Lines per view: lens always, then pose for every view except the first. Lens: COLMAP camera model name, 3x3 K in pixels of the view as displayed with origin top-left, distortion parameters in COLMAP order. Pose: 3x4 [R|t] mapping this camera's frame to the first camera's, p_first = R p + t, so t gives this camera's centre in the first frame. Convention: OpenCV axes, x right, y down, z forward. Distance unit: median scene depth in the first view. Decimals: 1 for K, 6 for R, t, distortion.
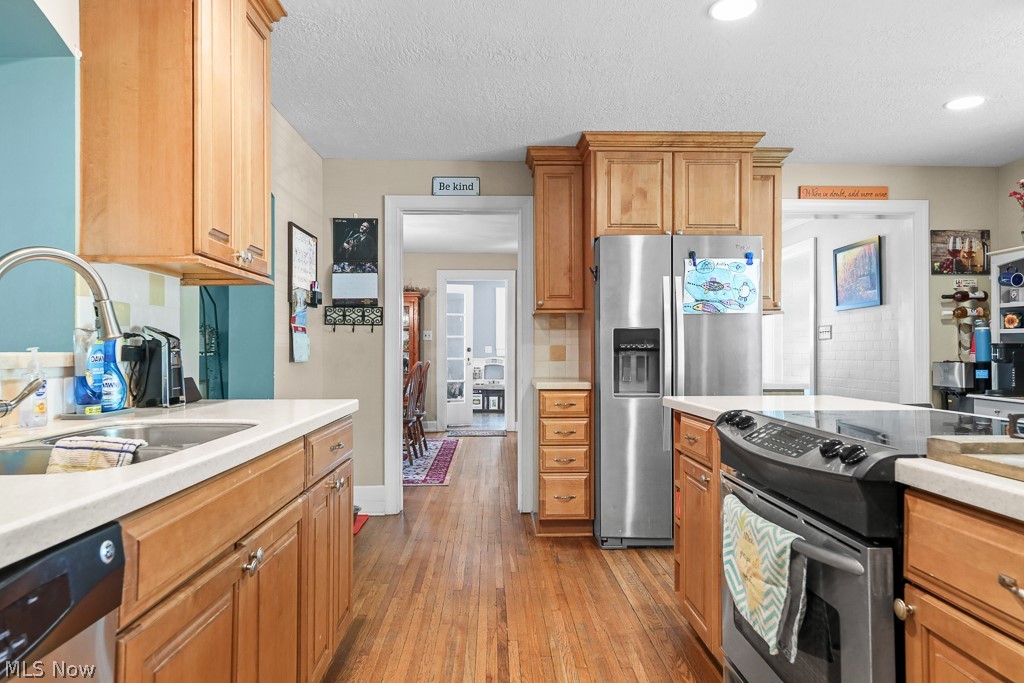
lens RADIAL K [[663.3, 0, 514.9], [0, 663.3, 346.0], [0, 0, 1]] dist [0.000931, 0.001375]
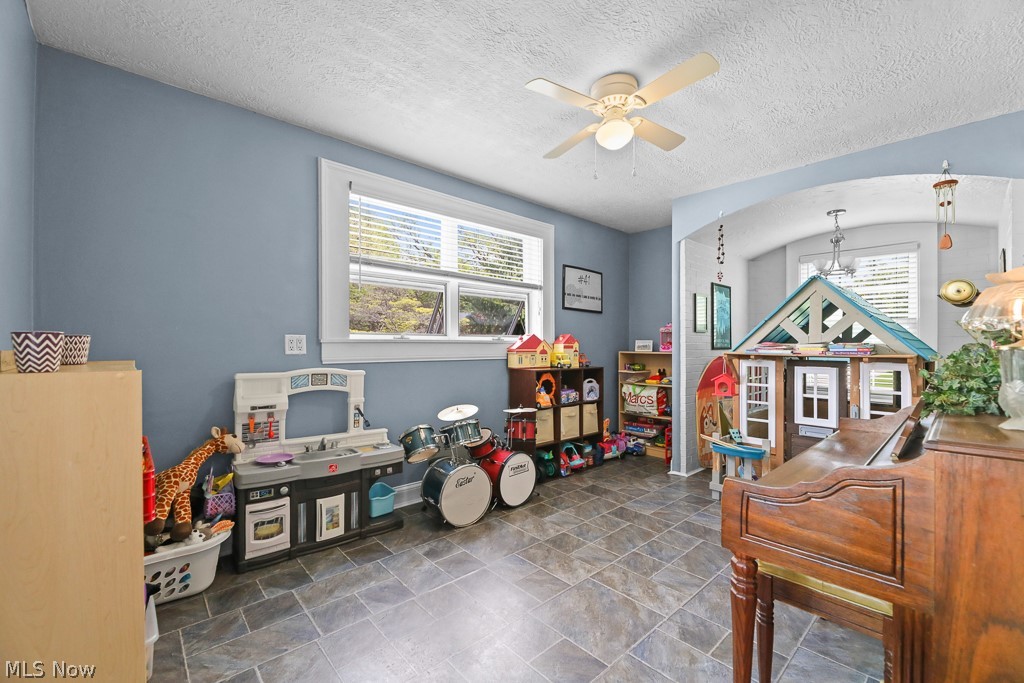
lens RADIAL K [[426.2, 0, 510.2], [0, 426.2, 347.8], [0, 0, 1]] dist [0.000371, 0.000015]
pose [[0.763388, -0.001133, 0.645939, -0.253608], [-0.008997, 0.999883, 0.012387, 0.009691], [-0.645877, -0.015267, 0.763289, 2.081746]]
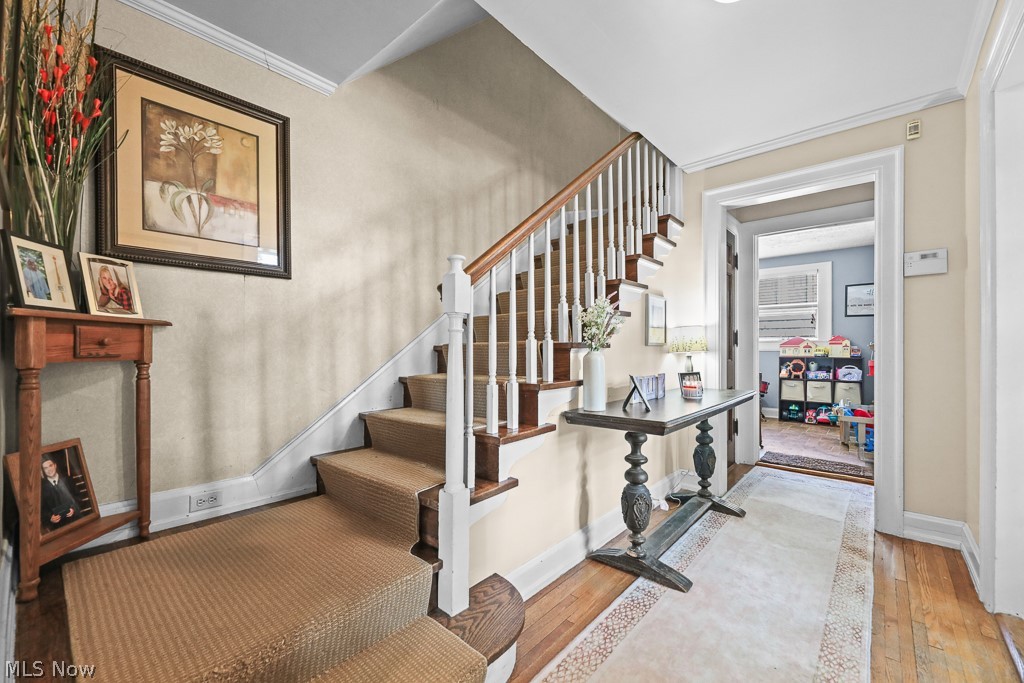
lens RADIAL K [[419.6, 0, 511.4], [0, 419.6, 350.1], [0, 0, 1]] dist [-0.000065, -0.000015]
pose [[0.723845, -0.002551, -0.689957, 0.566210], [0.008706, 0.999947, 0.005436, 0.022739], [0.689907, -0.009942, 0.723830, 1.084018]]
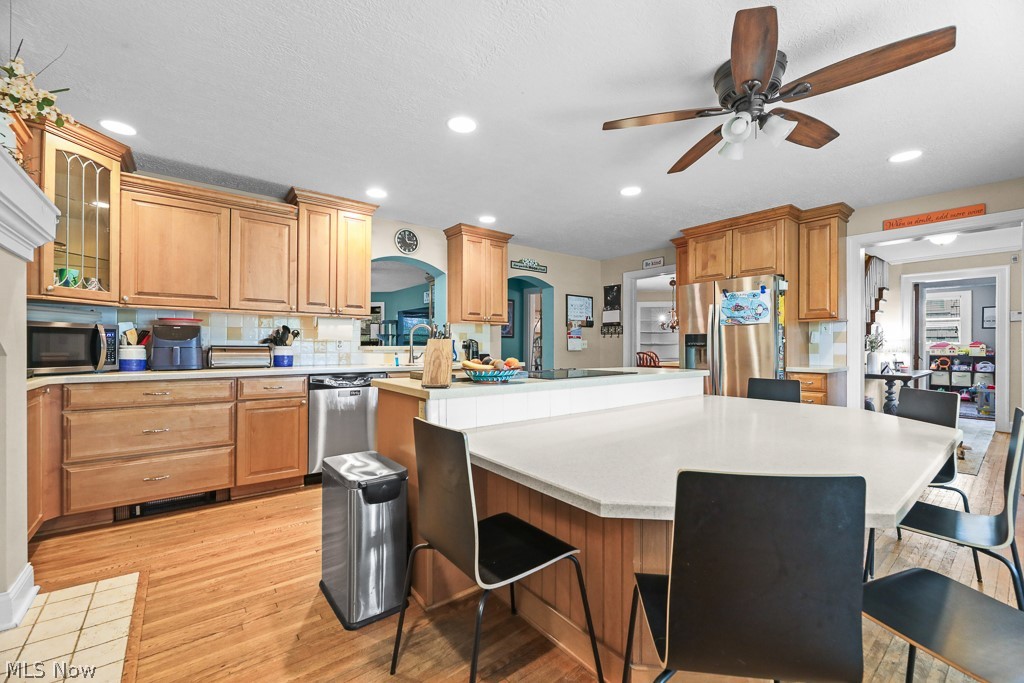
lens RADIAL K [[420.2, 0, 513.2], [0, 420.2, 346.5], [0, 0, 1]] dist [-0.003358, -0.000368]
pose [[0.593481, 0.002250, -0.804845, 0.680786], [0.003687, 0.999978, 0.005515, -0.000223], [0.804840, -0.006240, 0.593460, -0.083923]]
